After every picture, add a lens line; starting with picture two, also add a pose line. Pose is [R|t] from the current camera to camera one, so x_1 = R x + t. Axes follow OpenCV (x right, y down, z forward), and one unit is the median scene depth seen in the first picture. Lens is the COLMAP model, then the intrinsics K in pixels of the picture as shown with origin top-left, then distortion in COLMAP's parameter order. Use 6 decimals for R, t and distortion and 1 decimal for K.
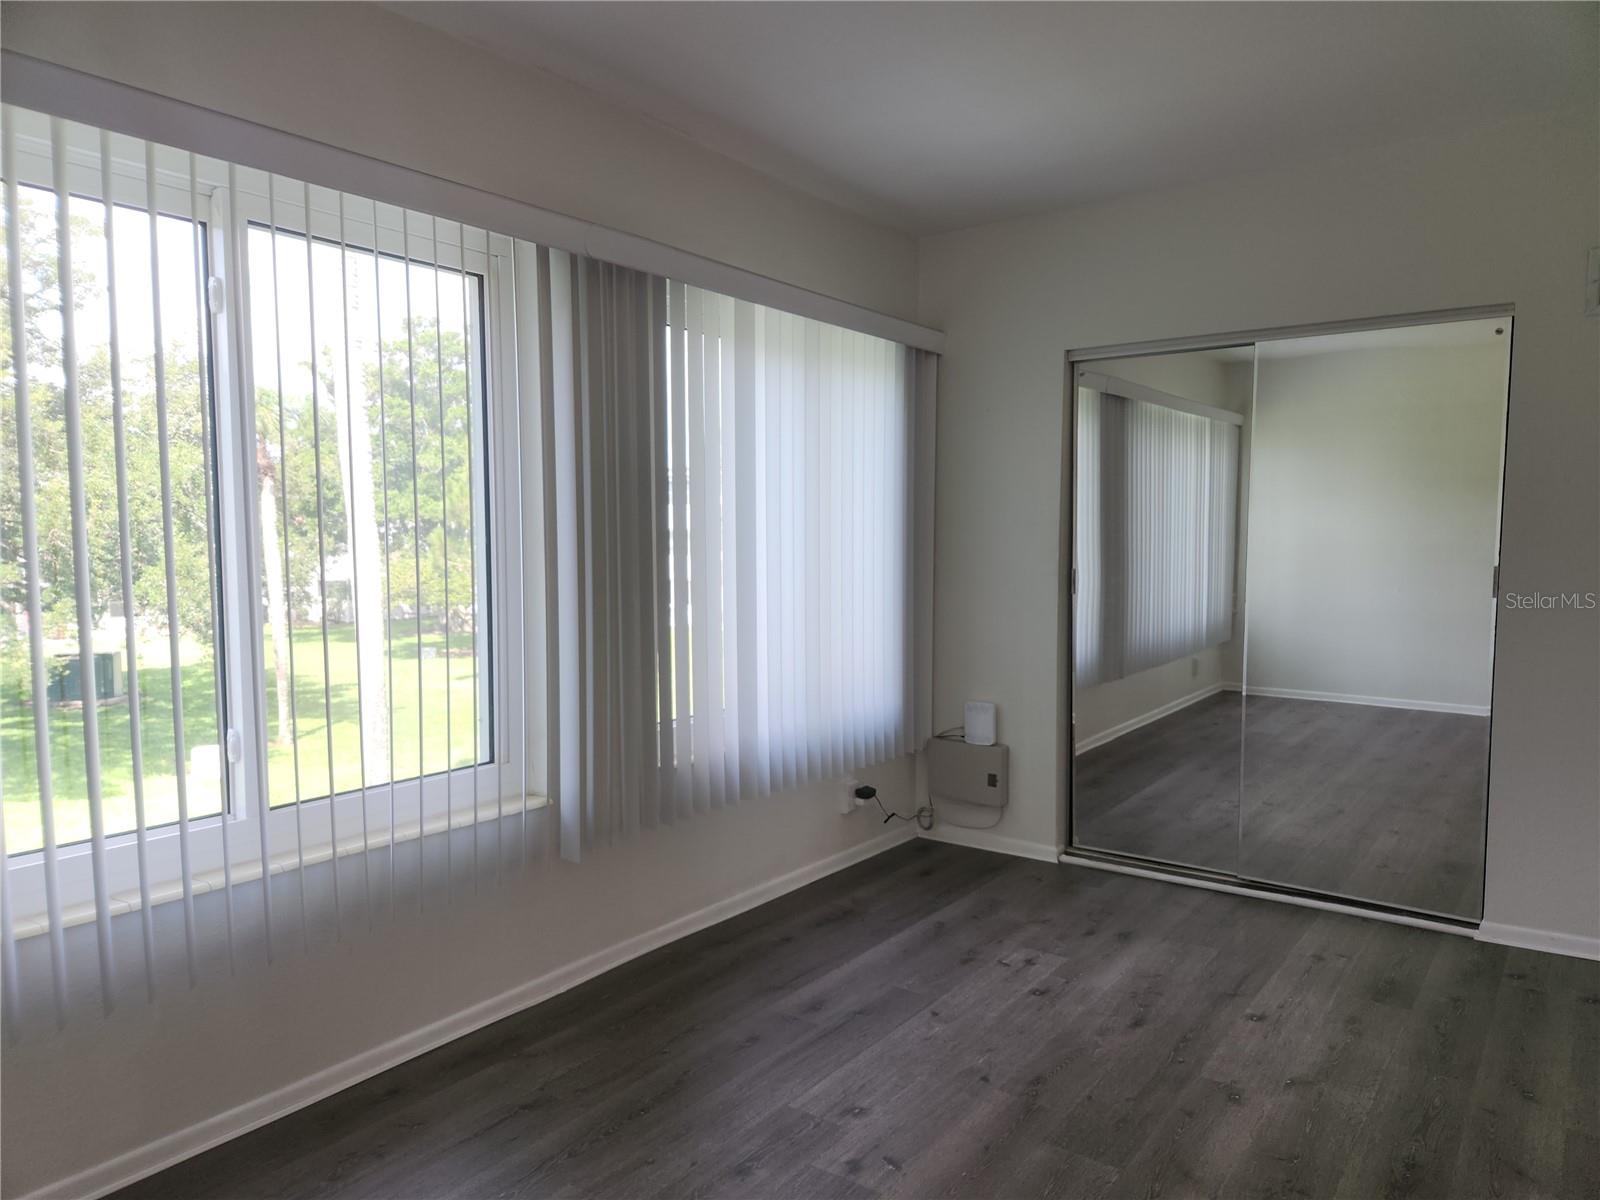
lens RADIAL K [[1057.6, 0, 800.0], [0, 1057.6, 600.0], [0, 0, 1]] dist [0.052425, -0.059094]
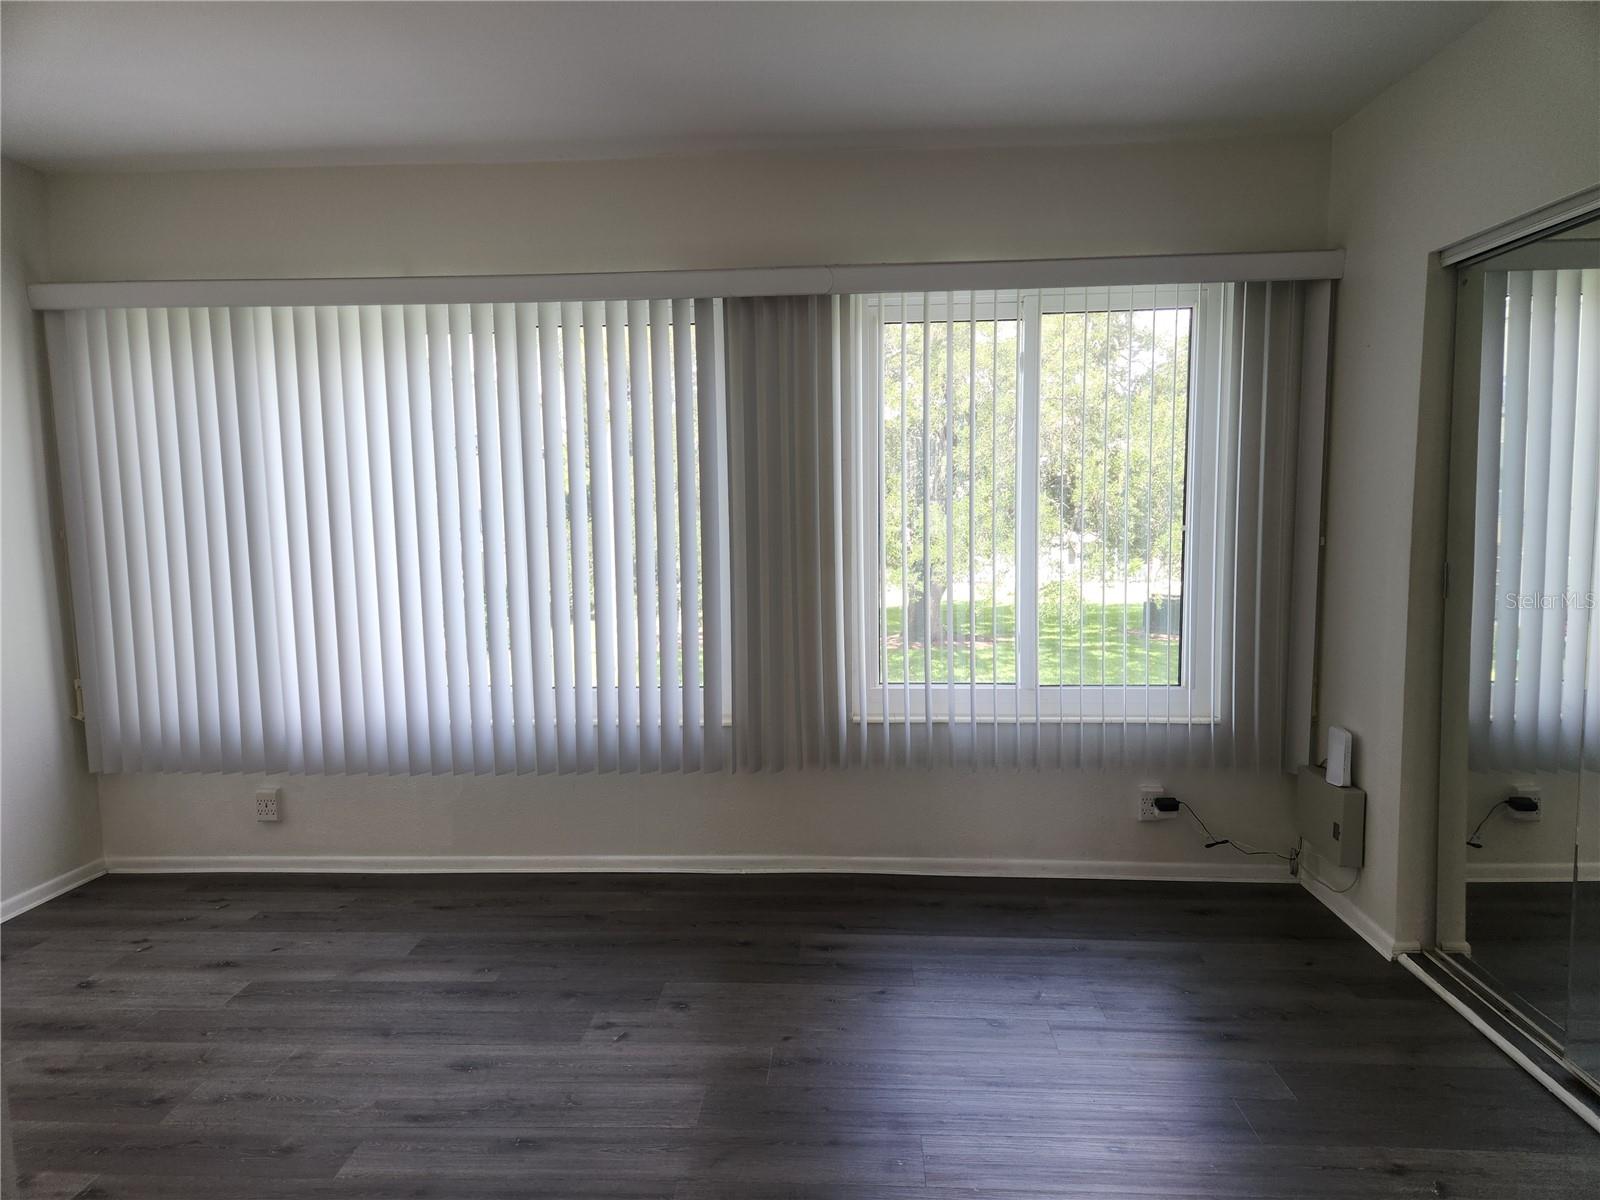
lens RADIAL K [[1042.7, 0, 800.0], [0, 1042.7, 600.0], [0, 0, 1]] dist [0.064155, -0.050309]
pose [[0.564422, 0.079239, -0.821675, 0.785548], [-0.042400, 0.996851, 0.067008, -0.046857], [0.824397, -0.002982, 0.566004, 0.322626]]
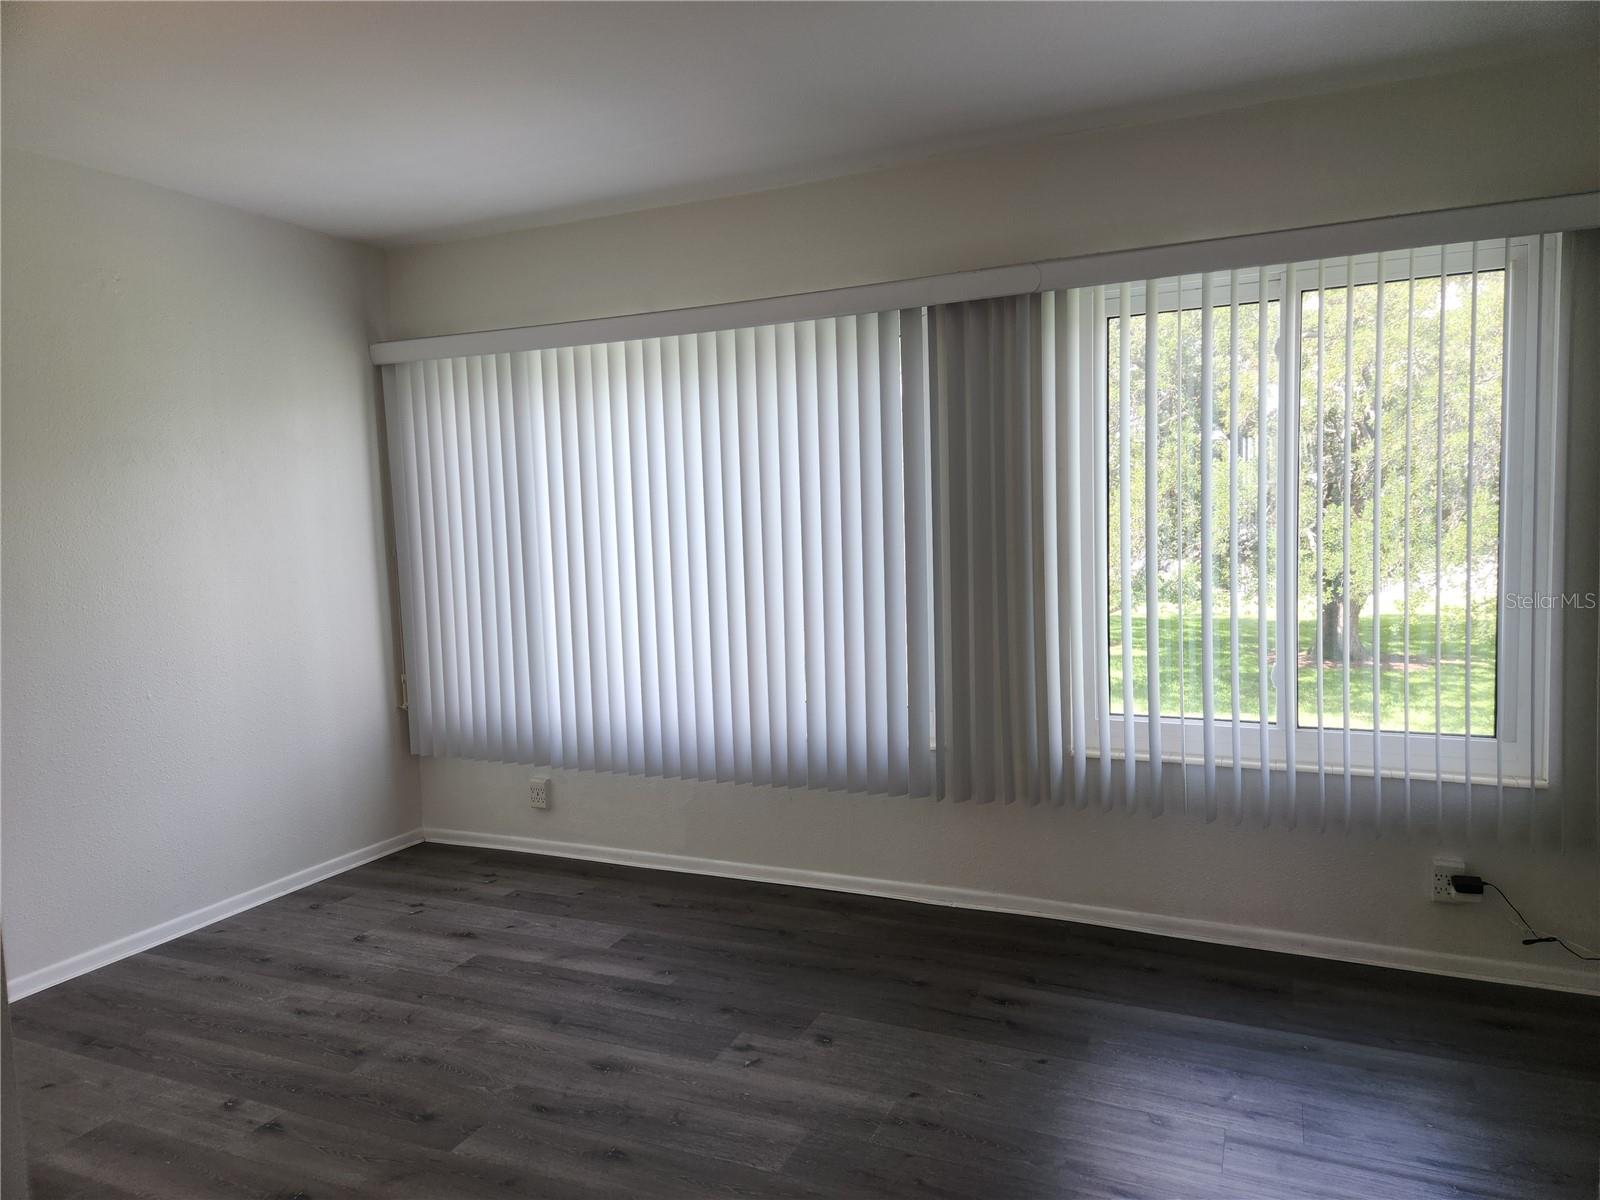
lens RADIAL K [[1055.6, 0, 801.3], [0, 1055.6, 580.9], [0, 0, 1]] dist [0.071824, -0.060717]
pose [[0.238965, 0.066103, -0.968776, 0.844000], [-0.031138, 0.997689, 0.060395, -0.069176], [0.970529, 0.015733, 0.240471, 0.503339]]
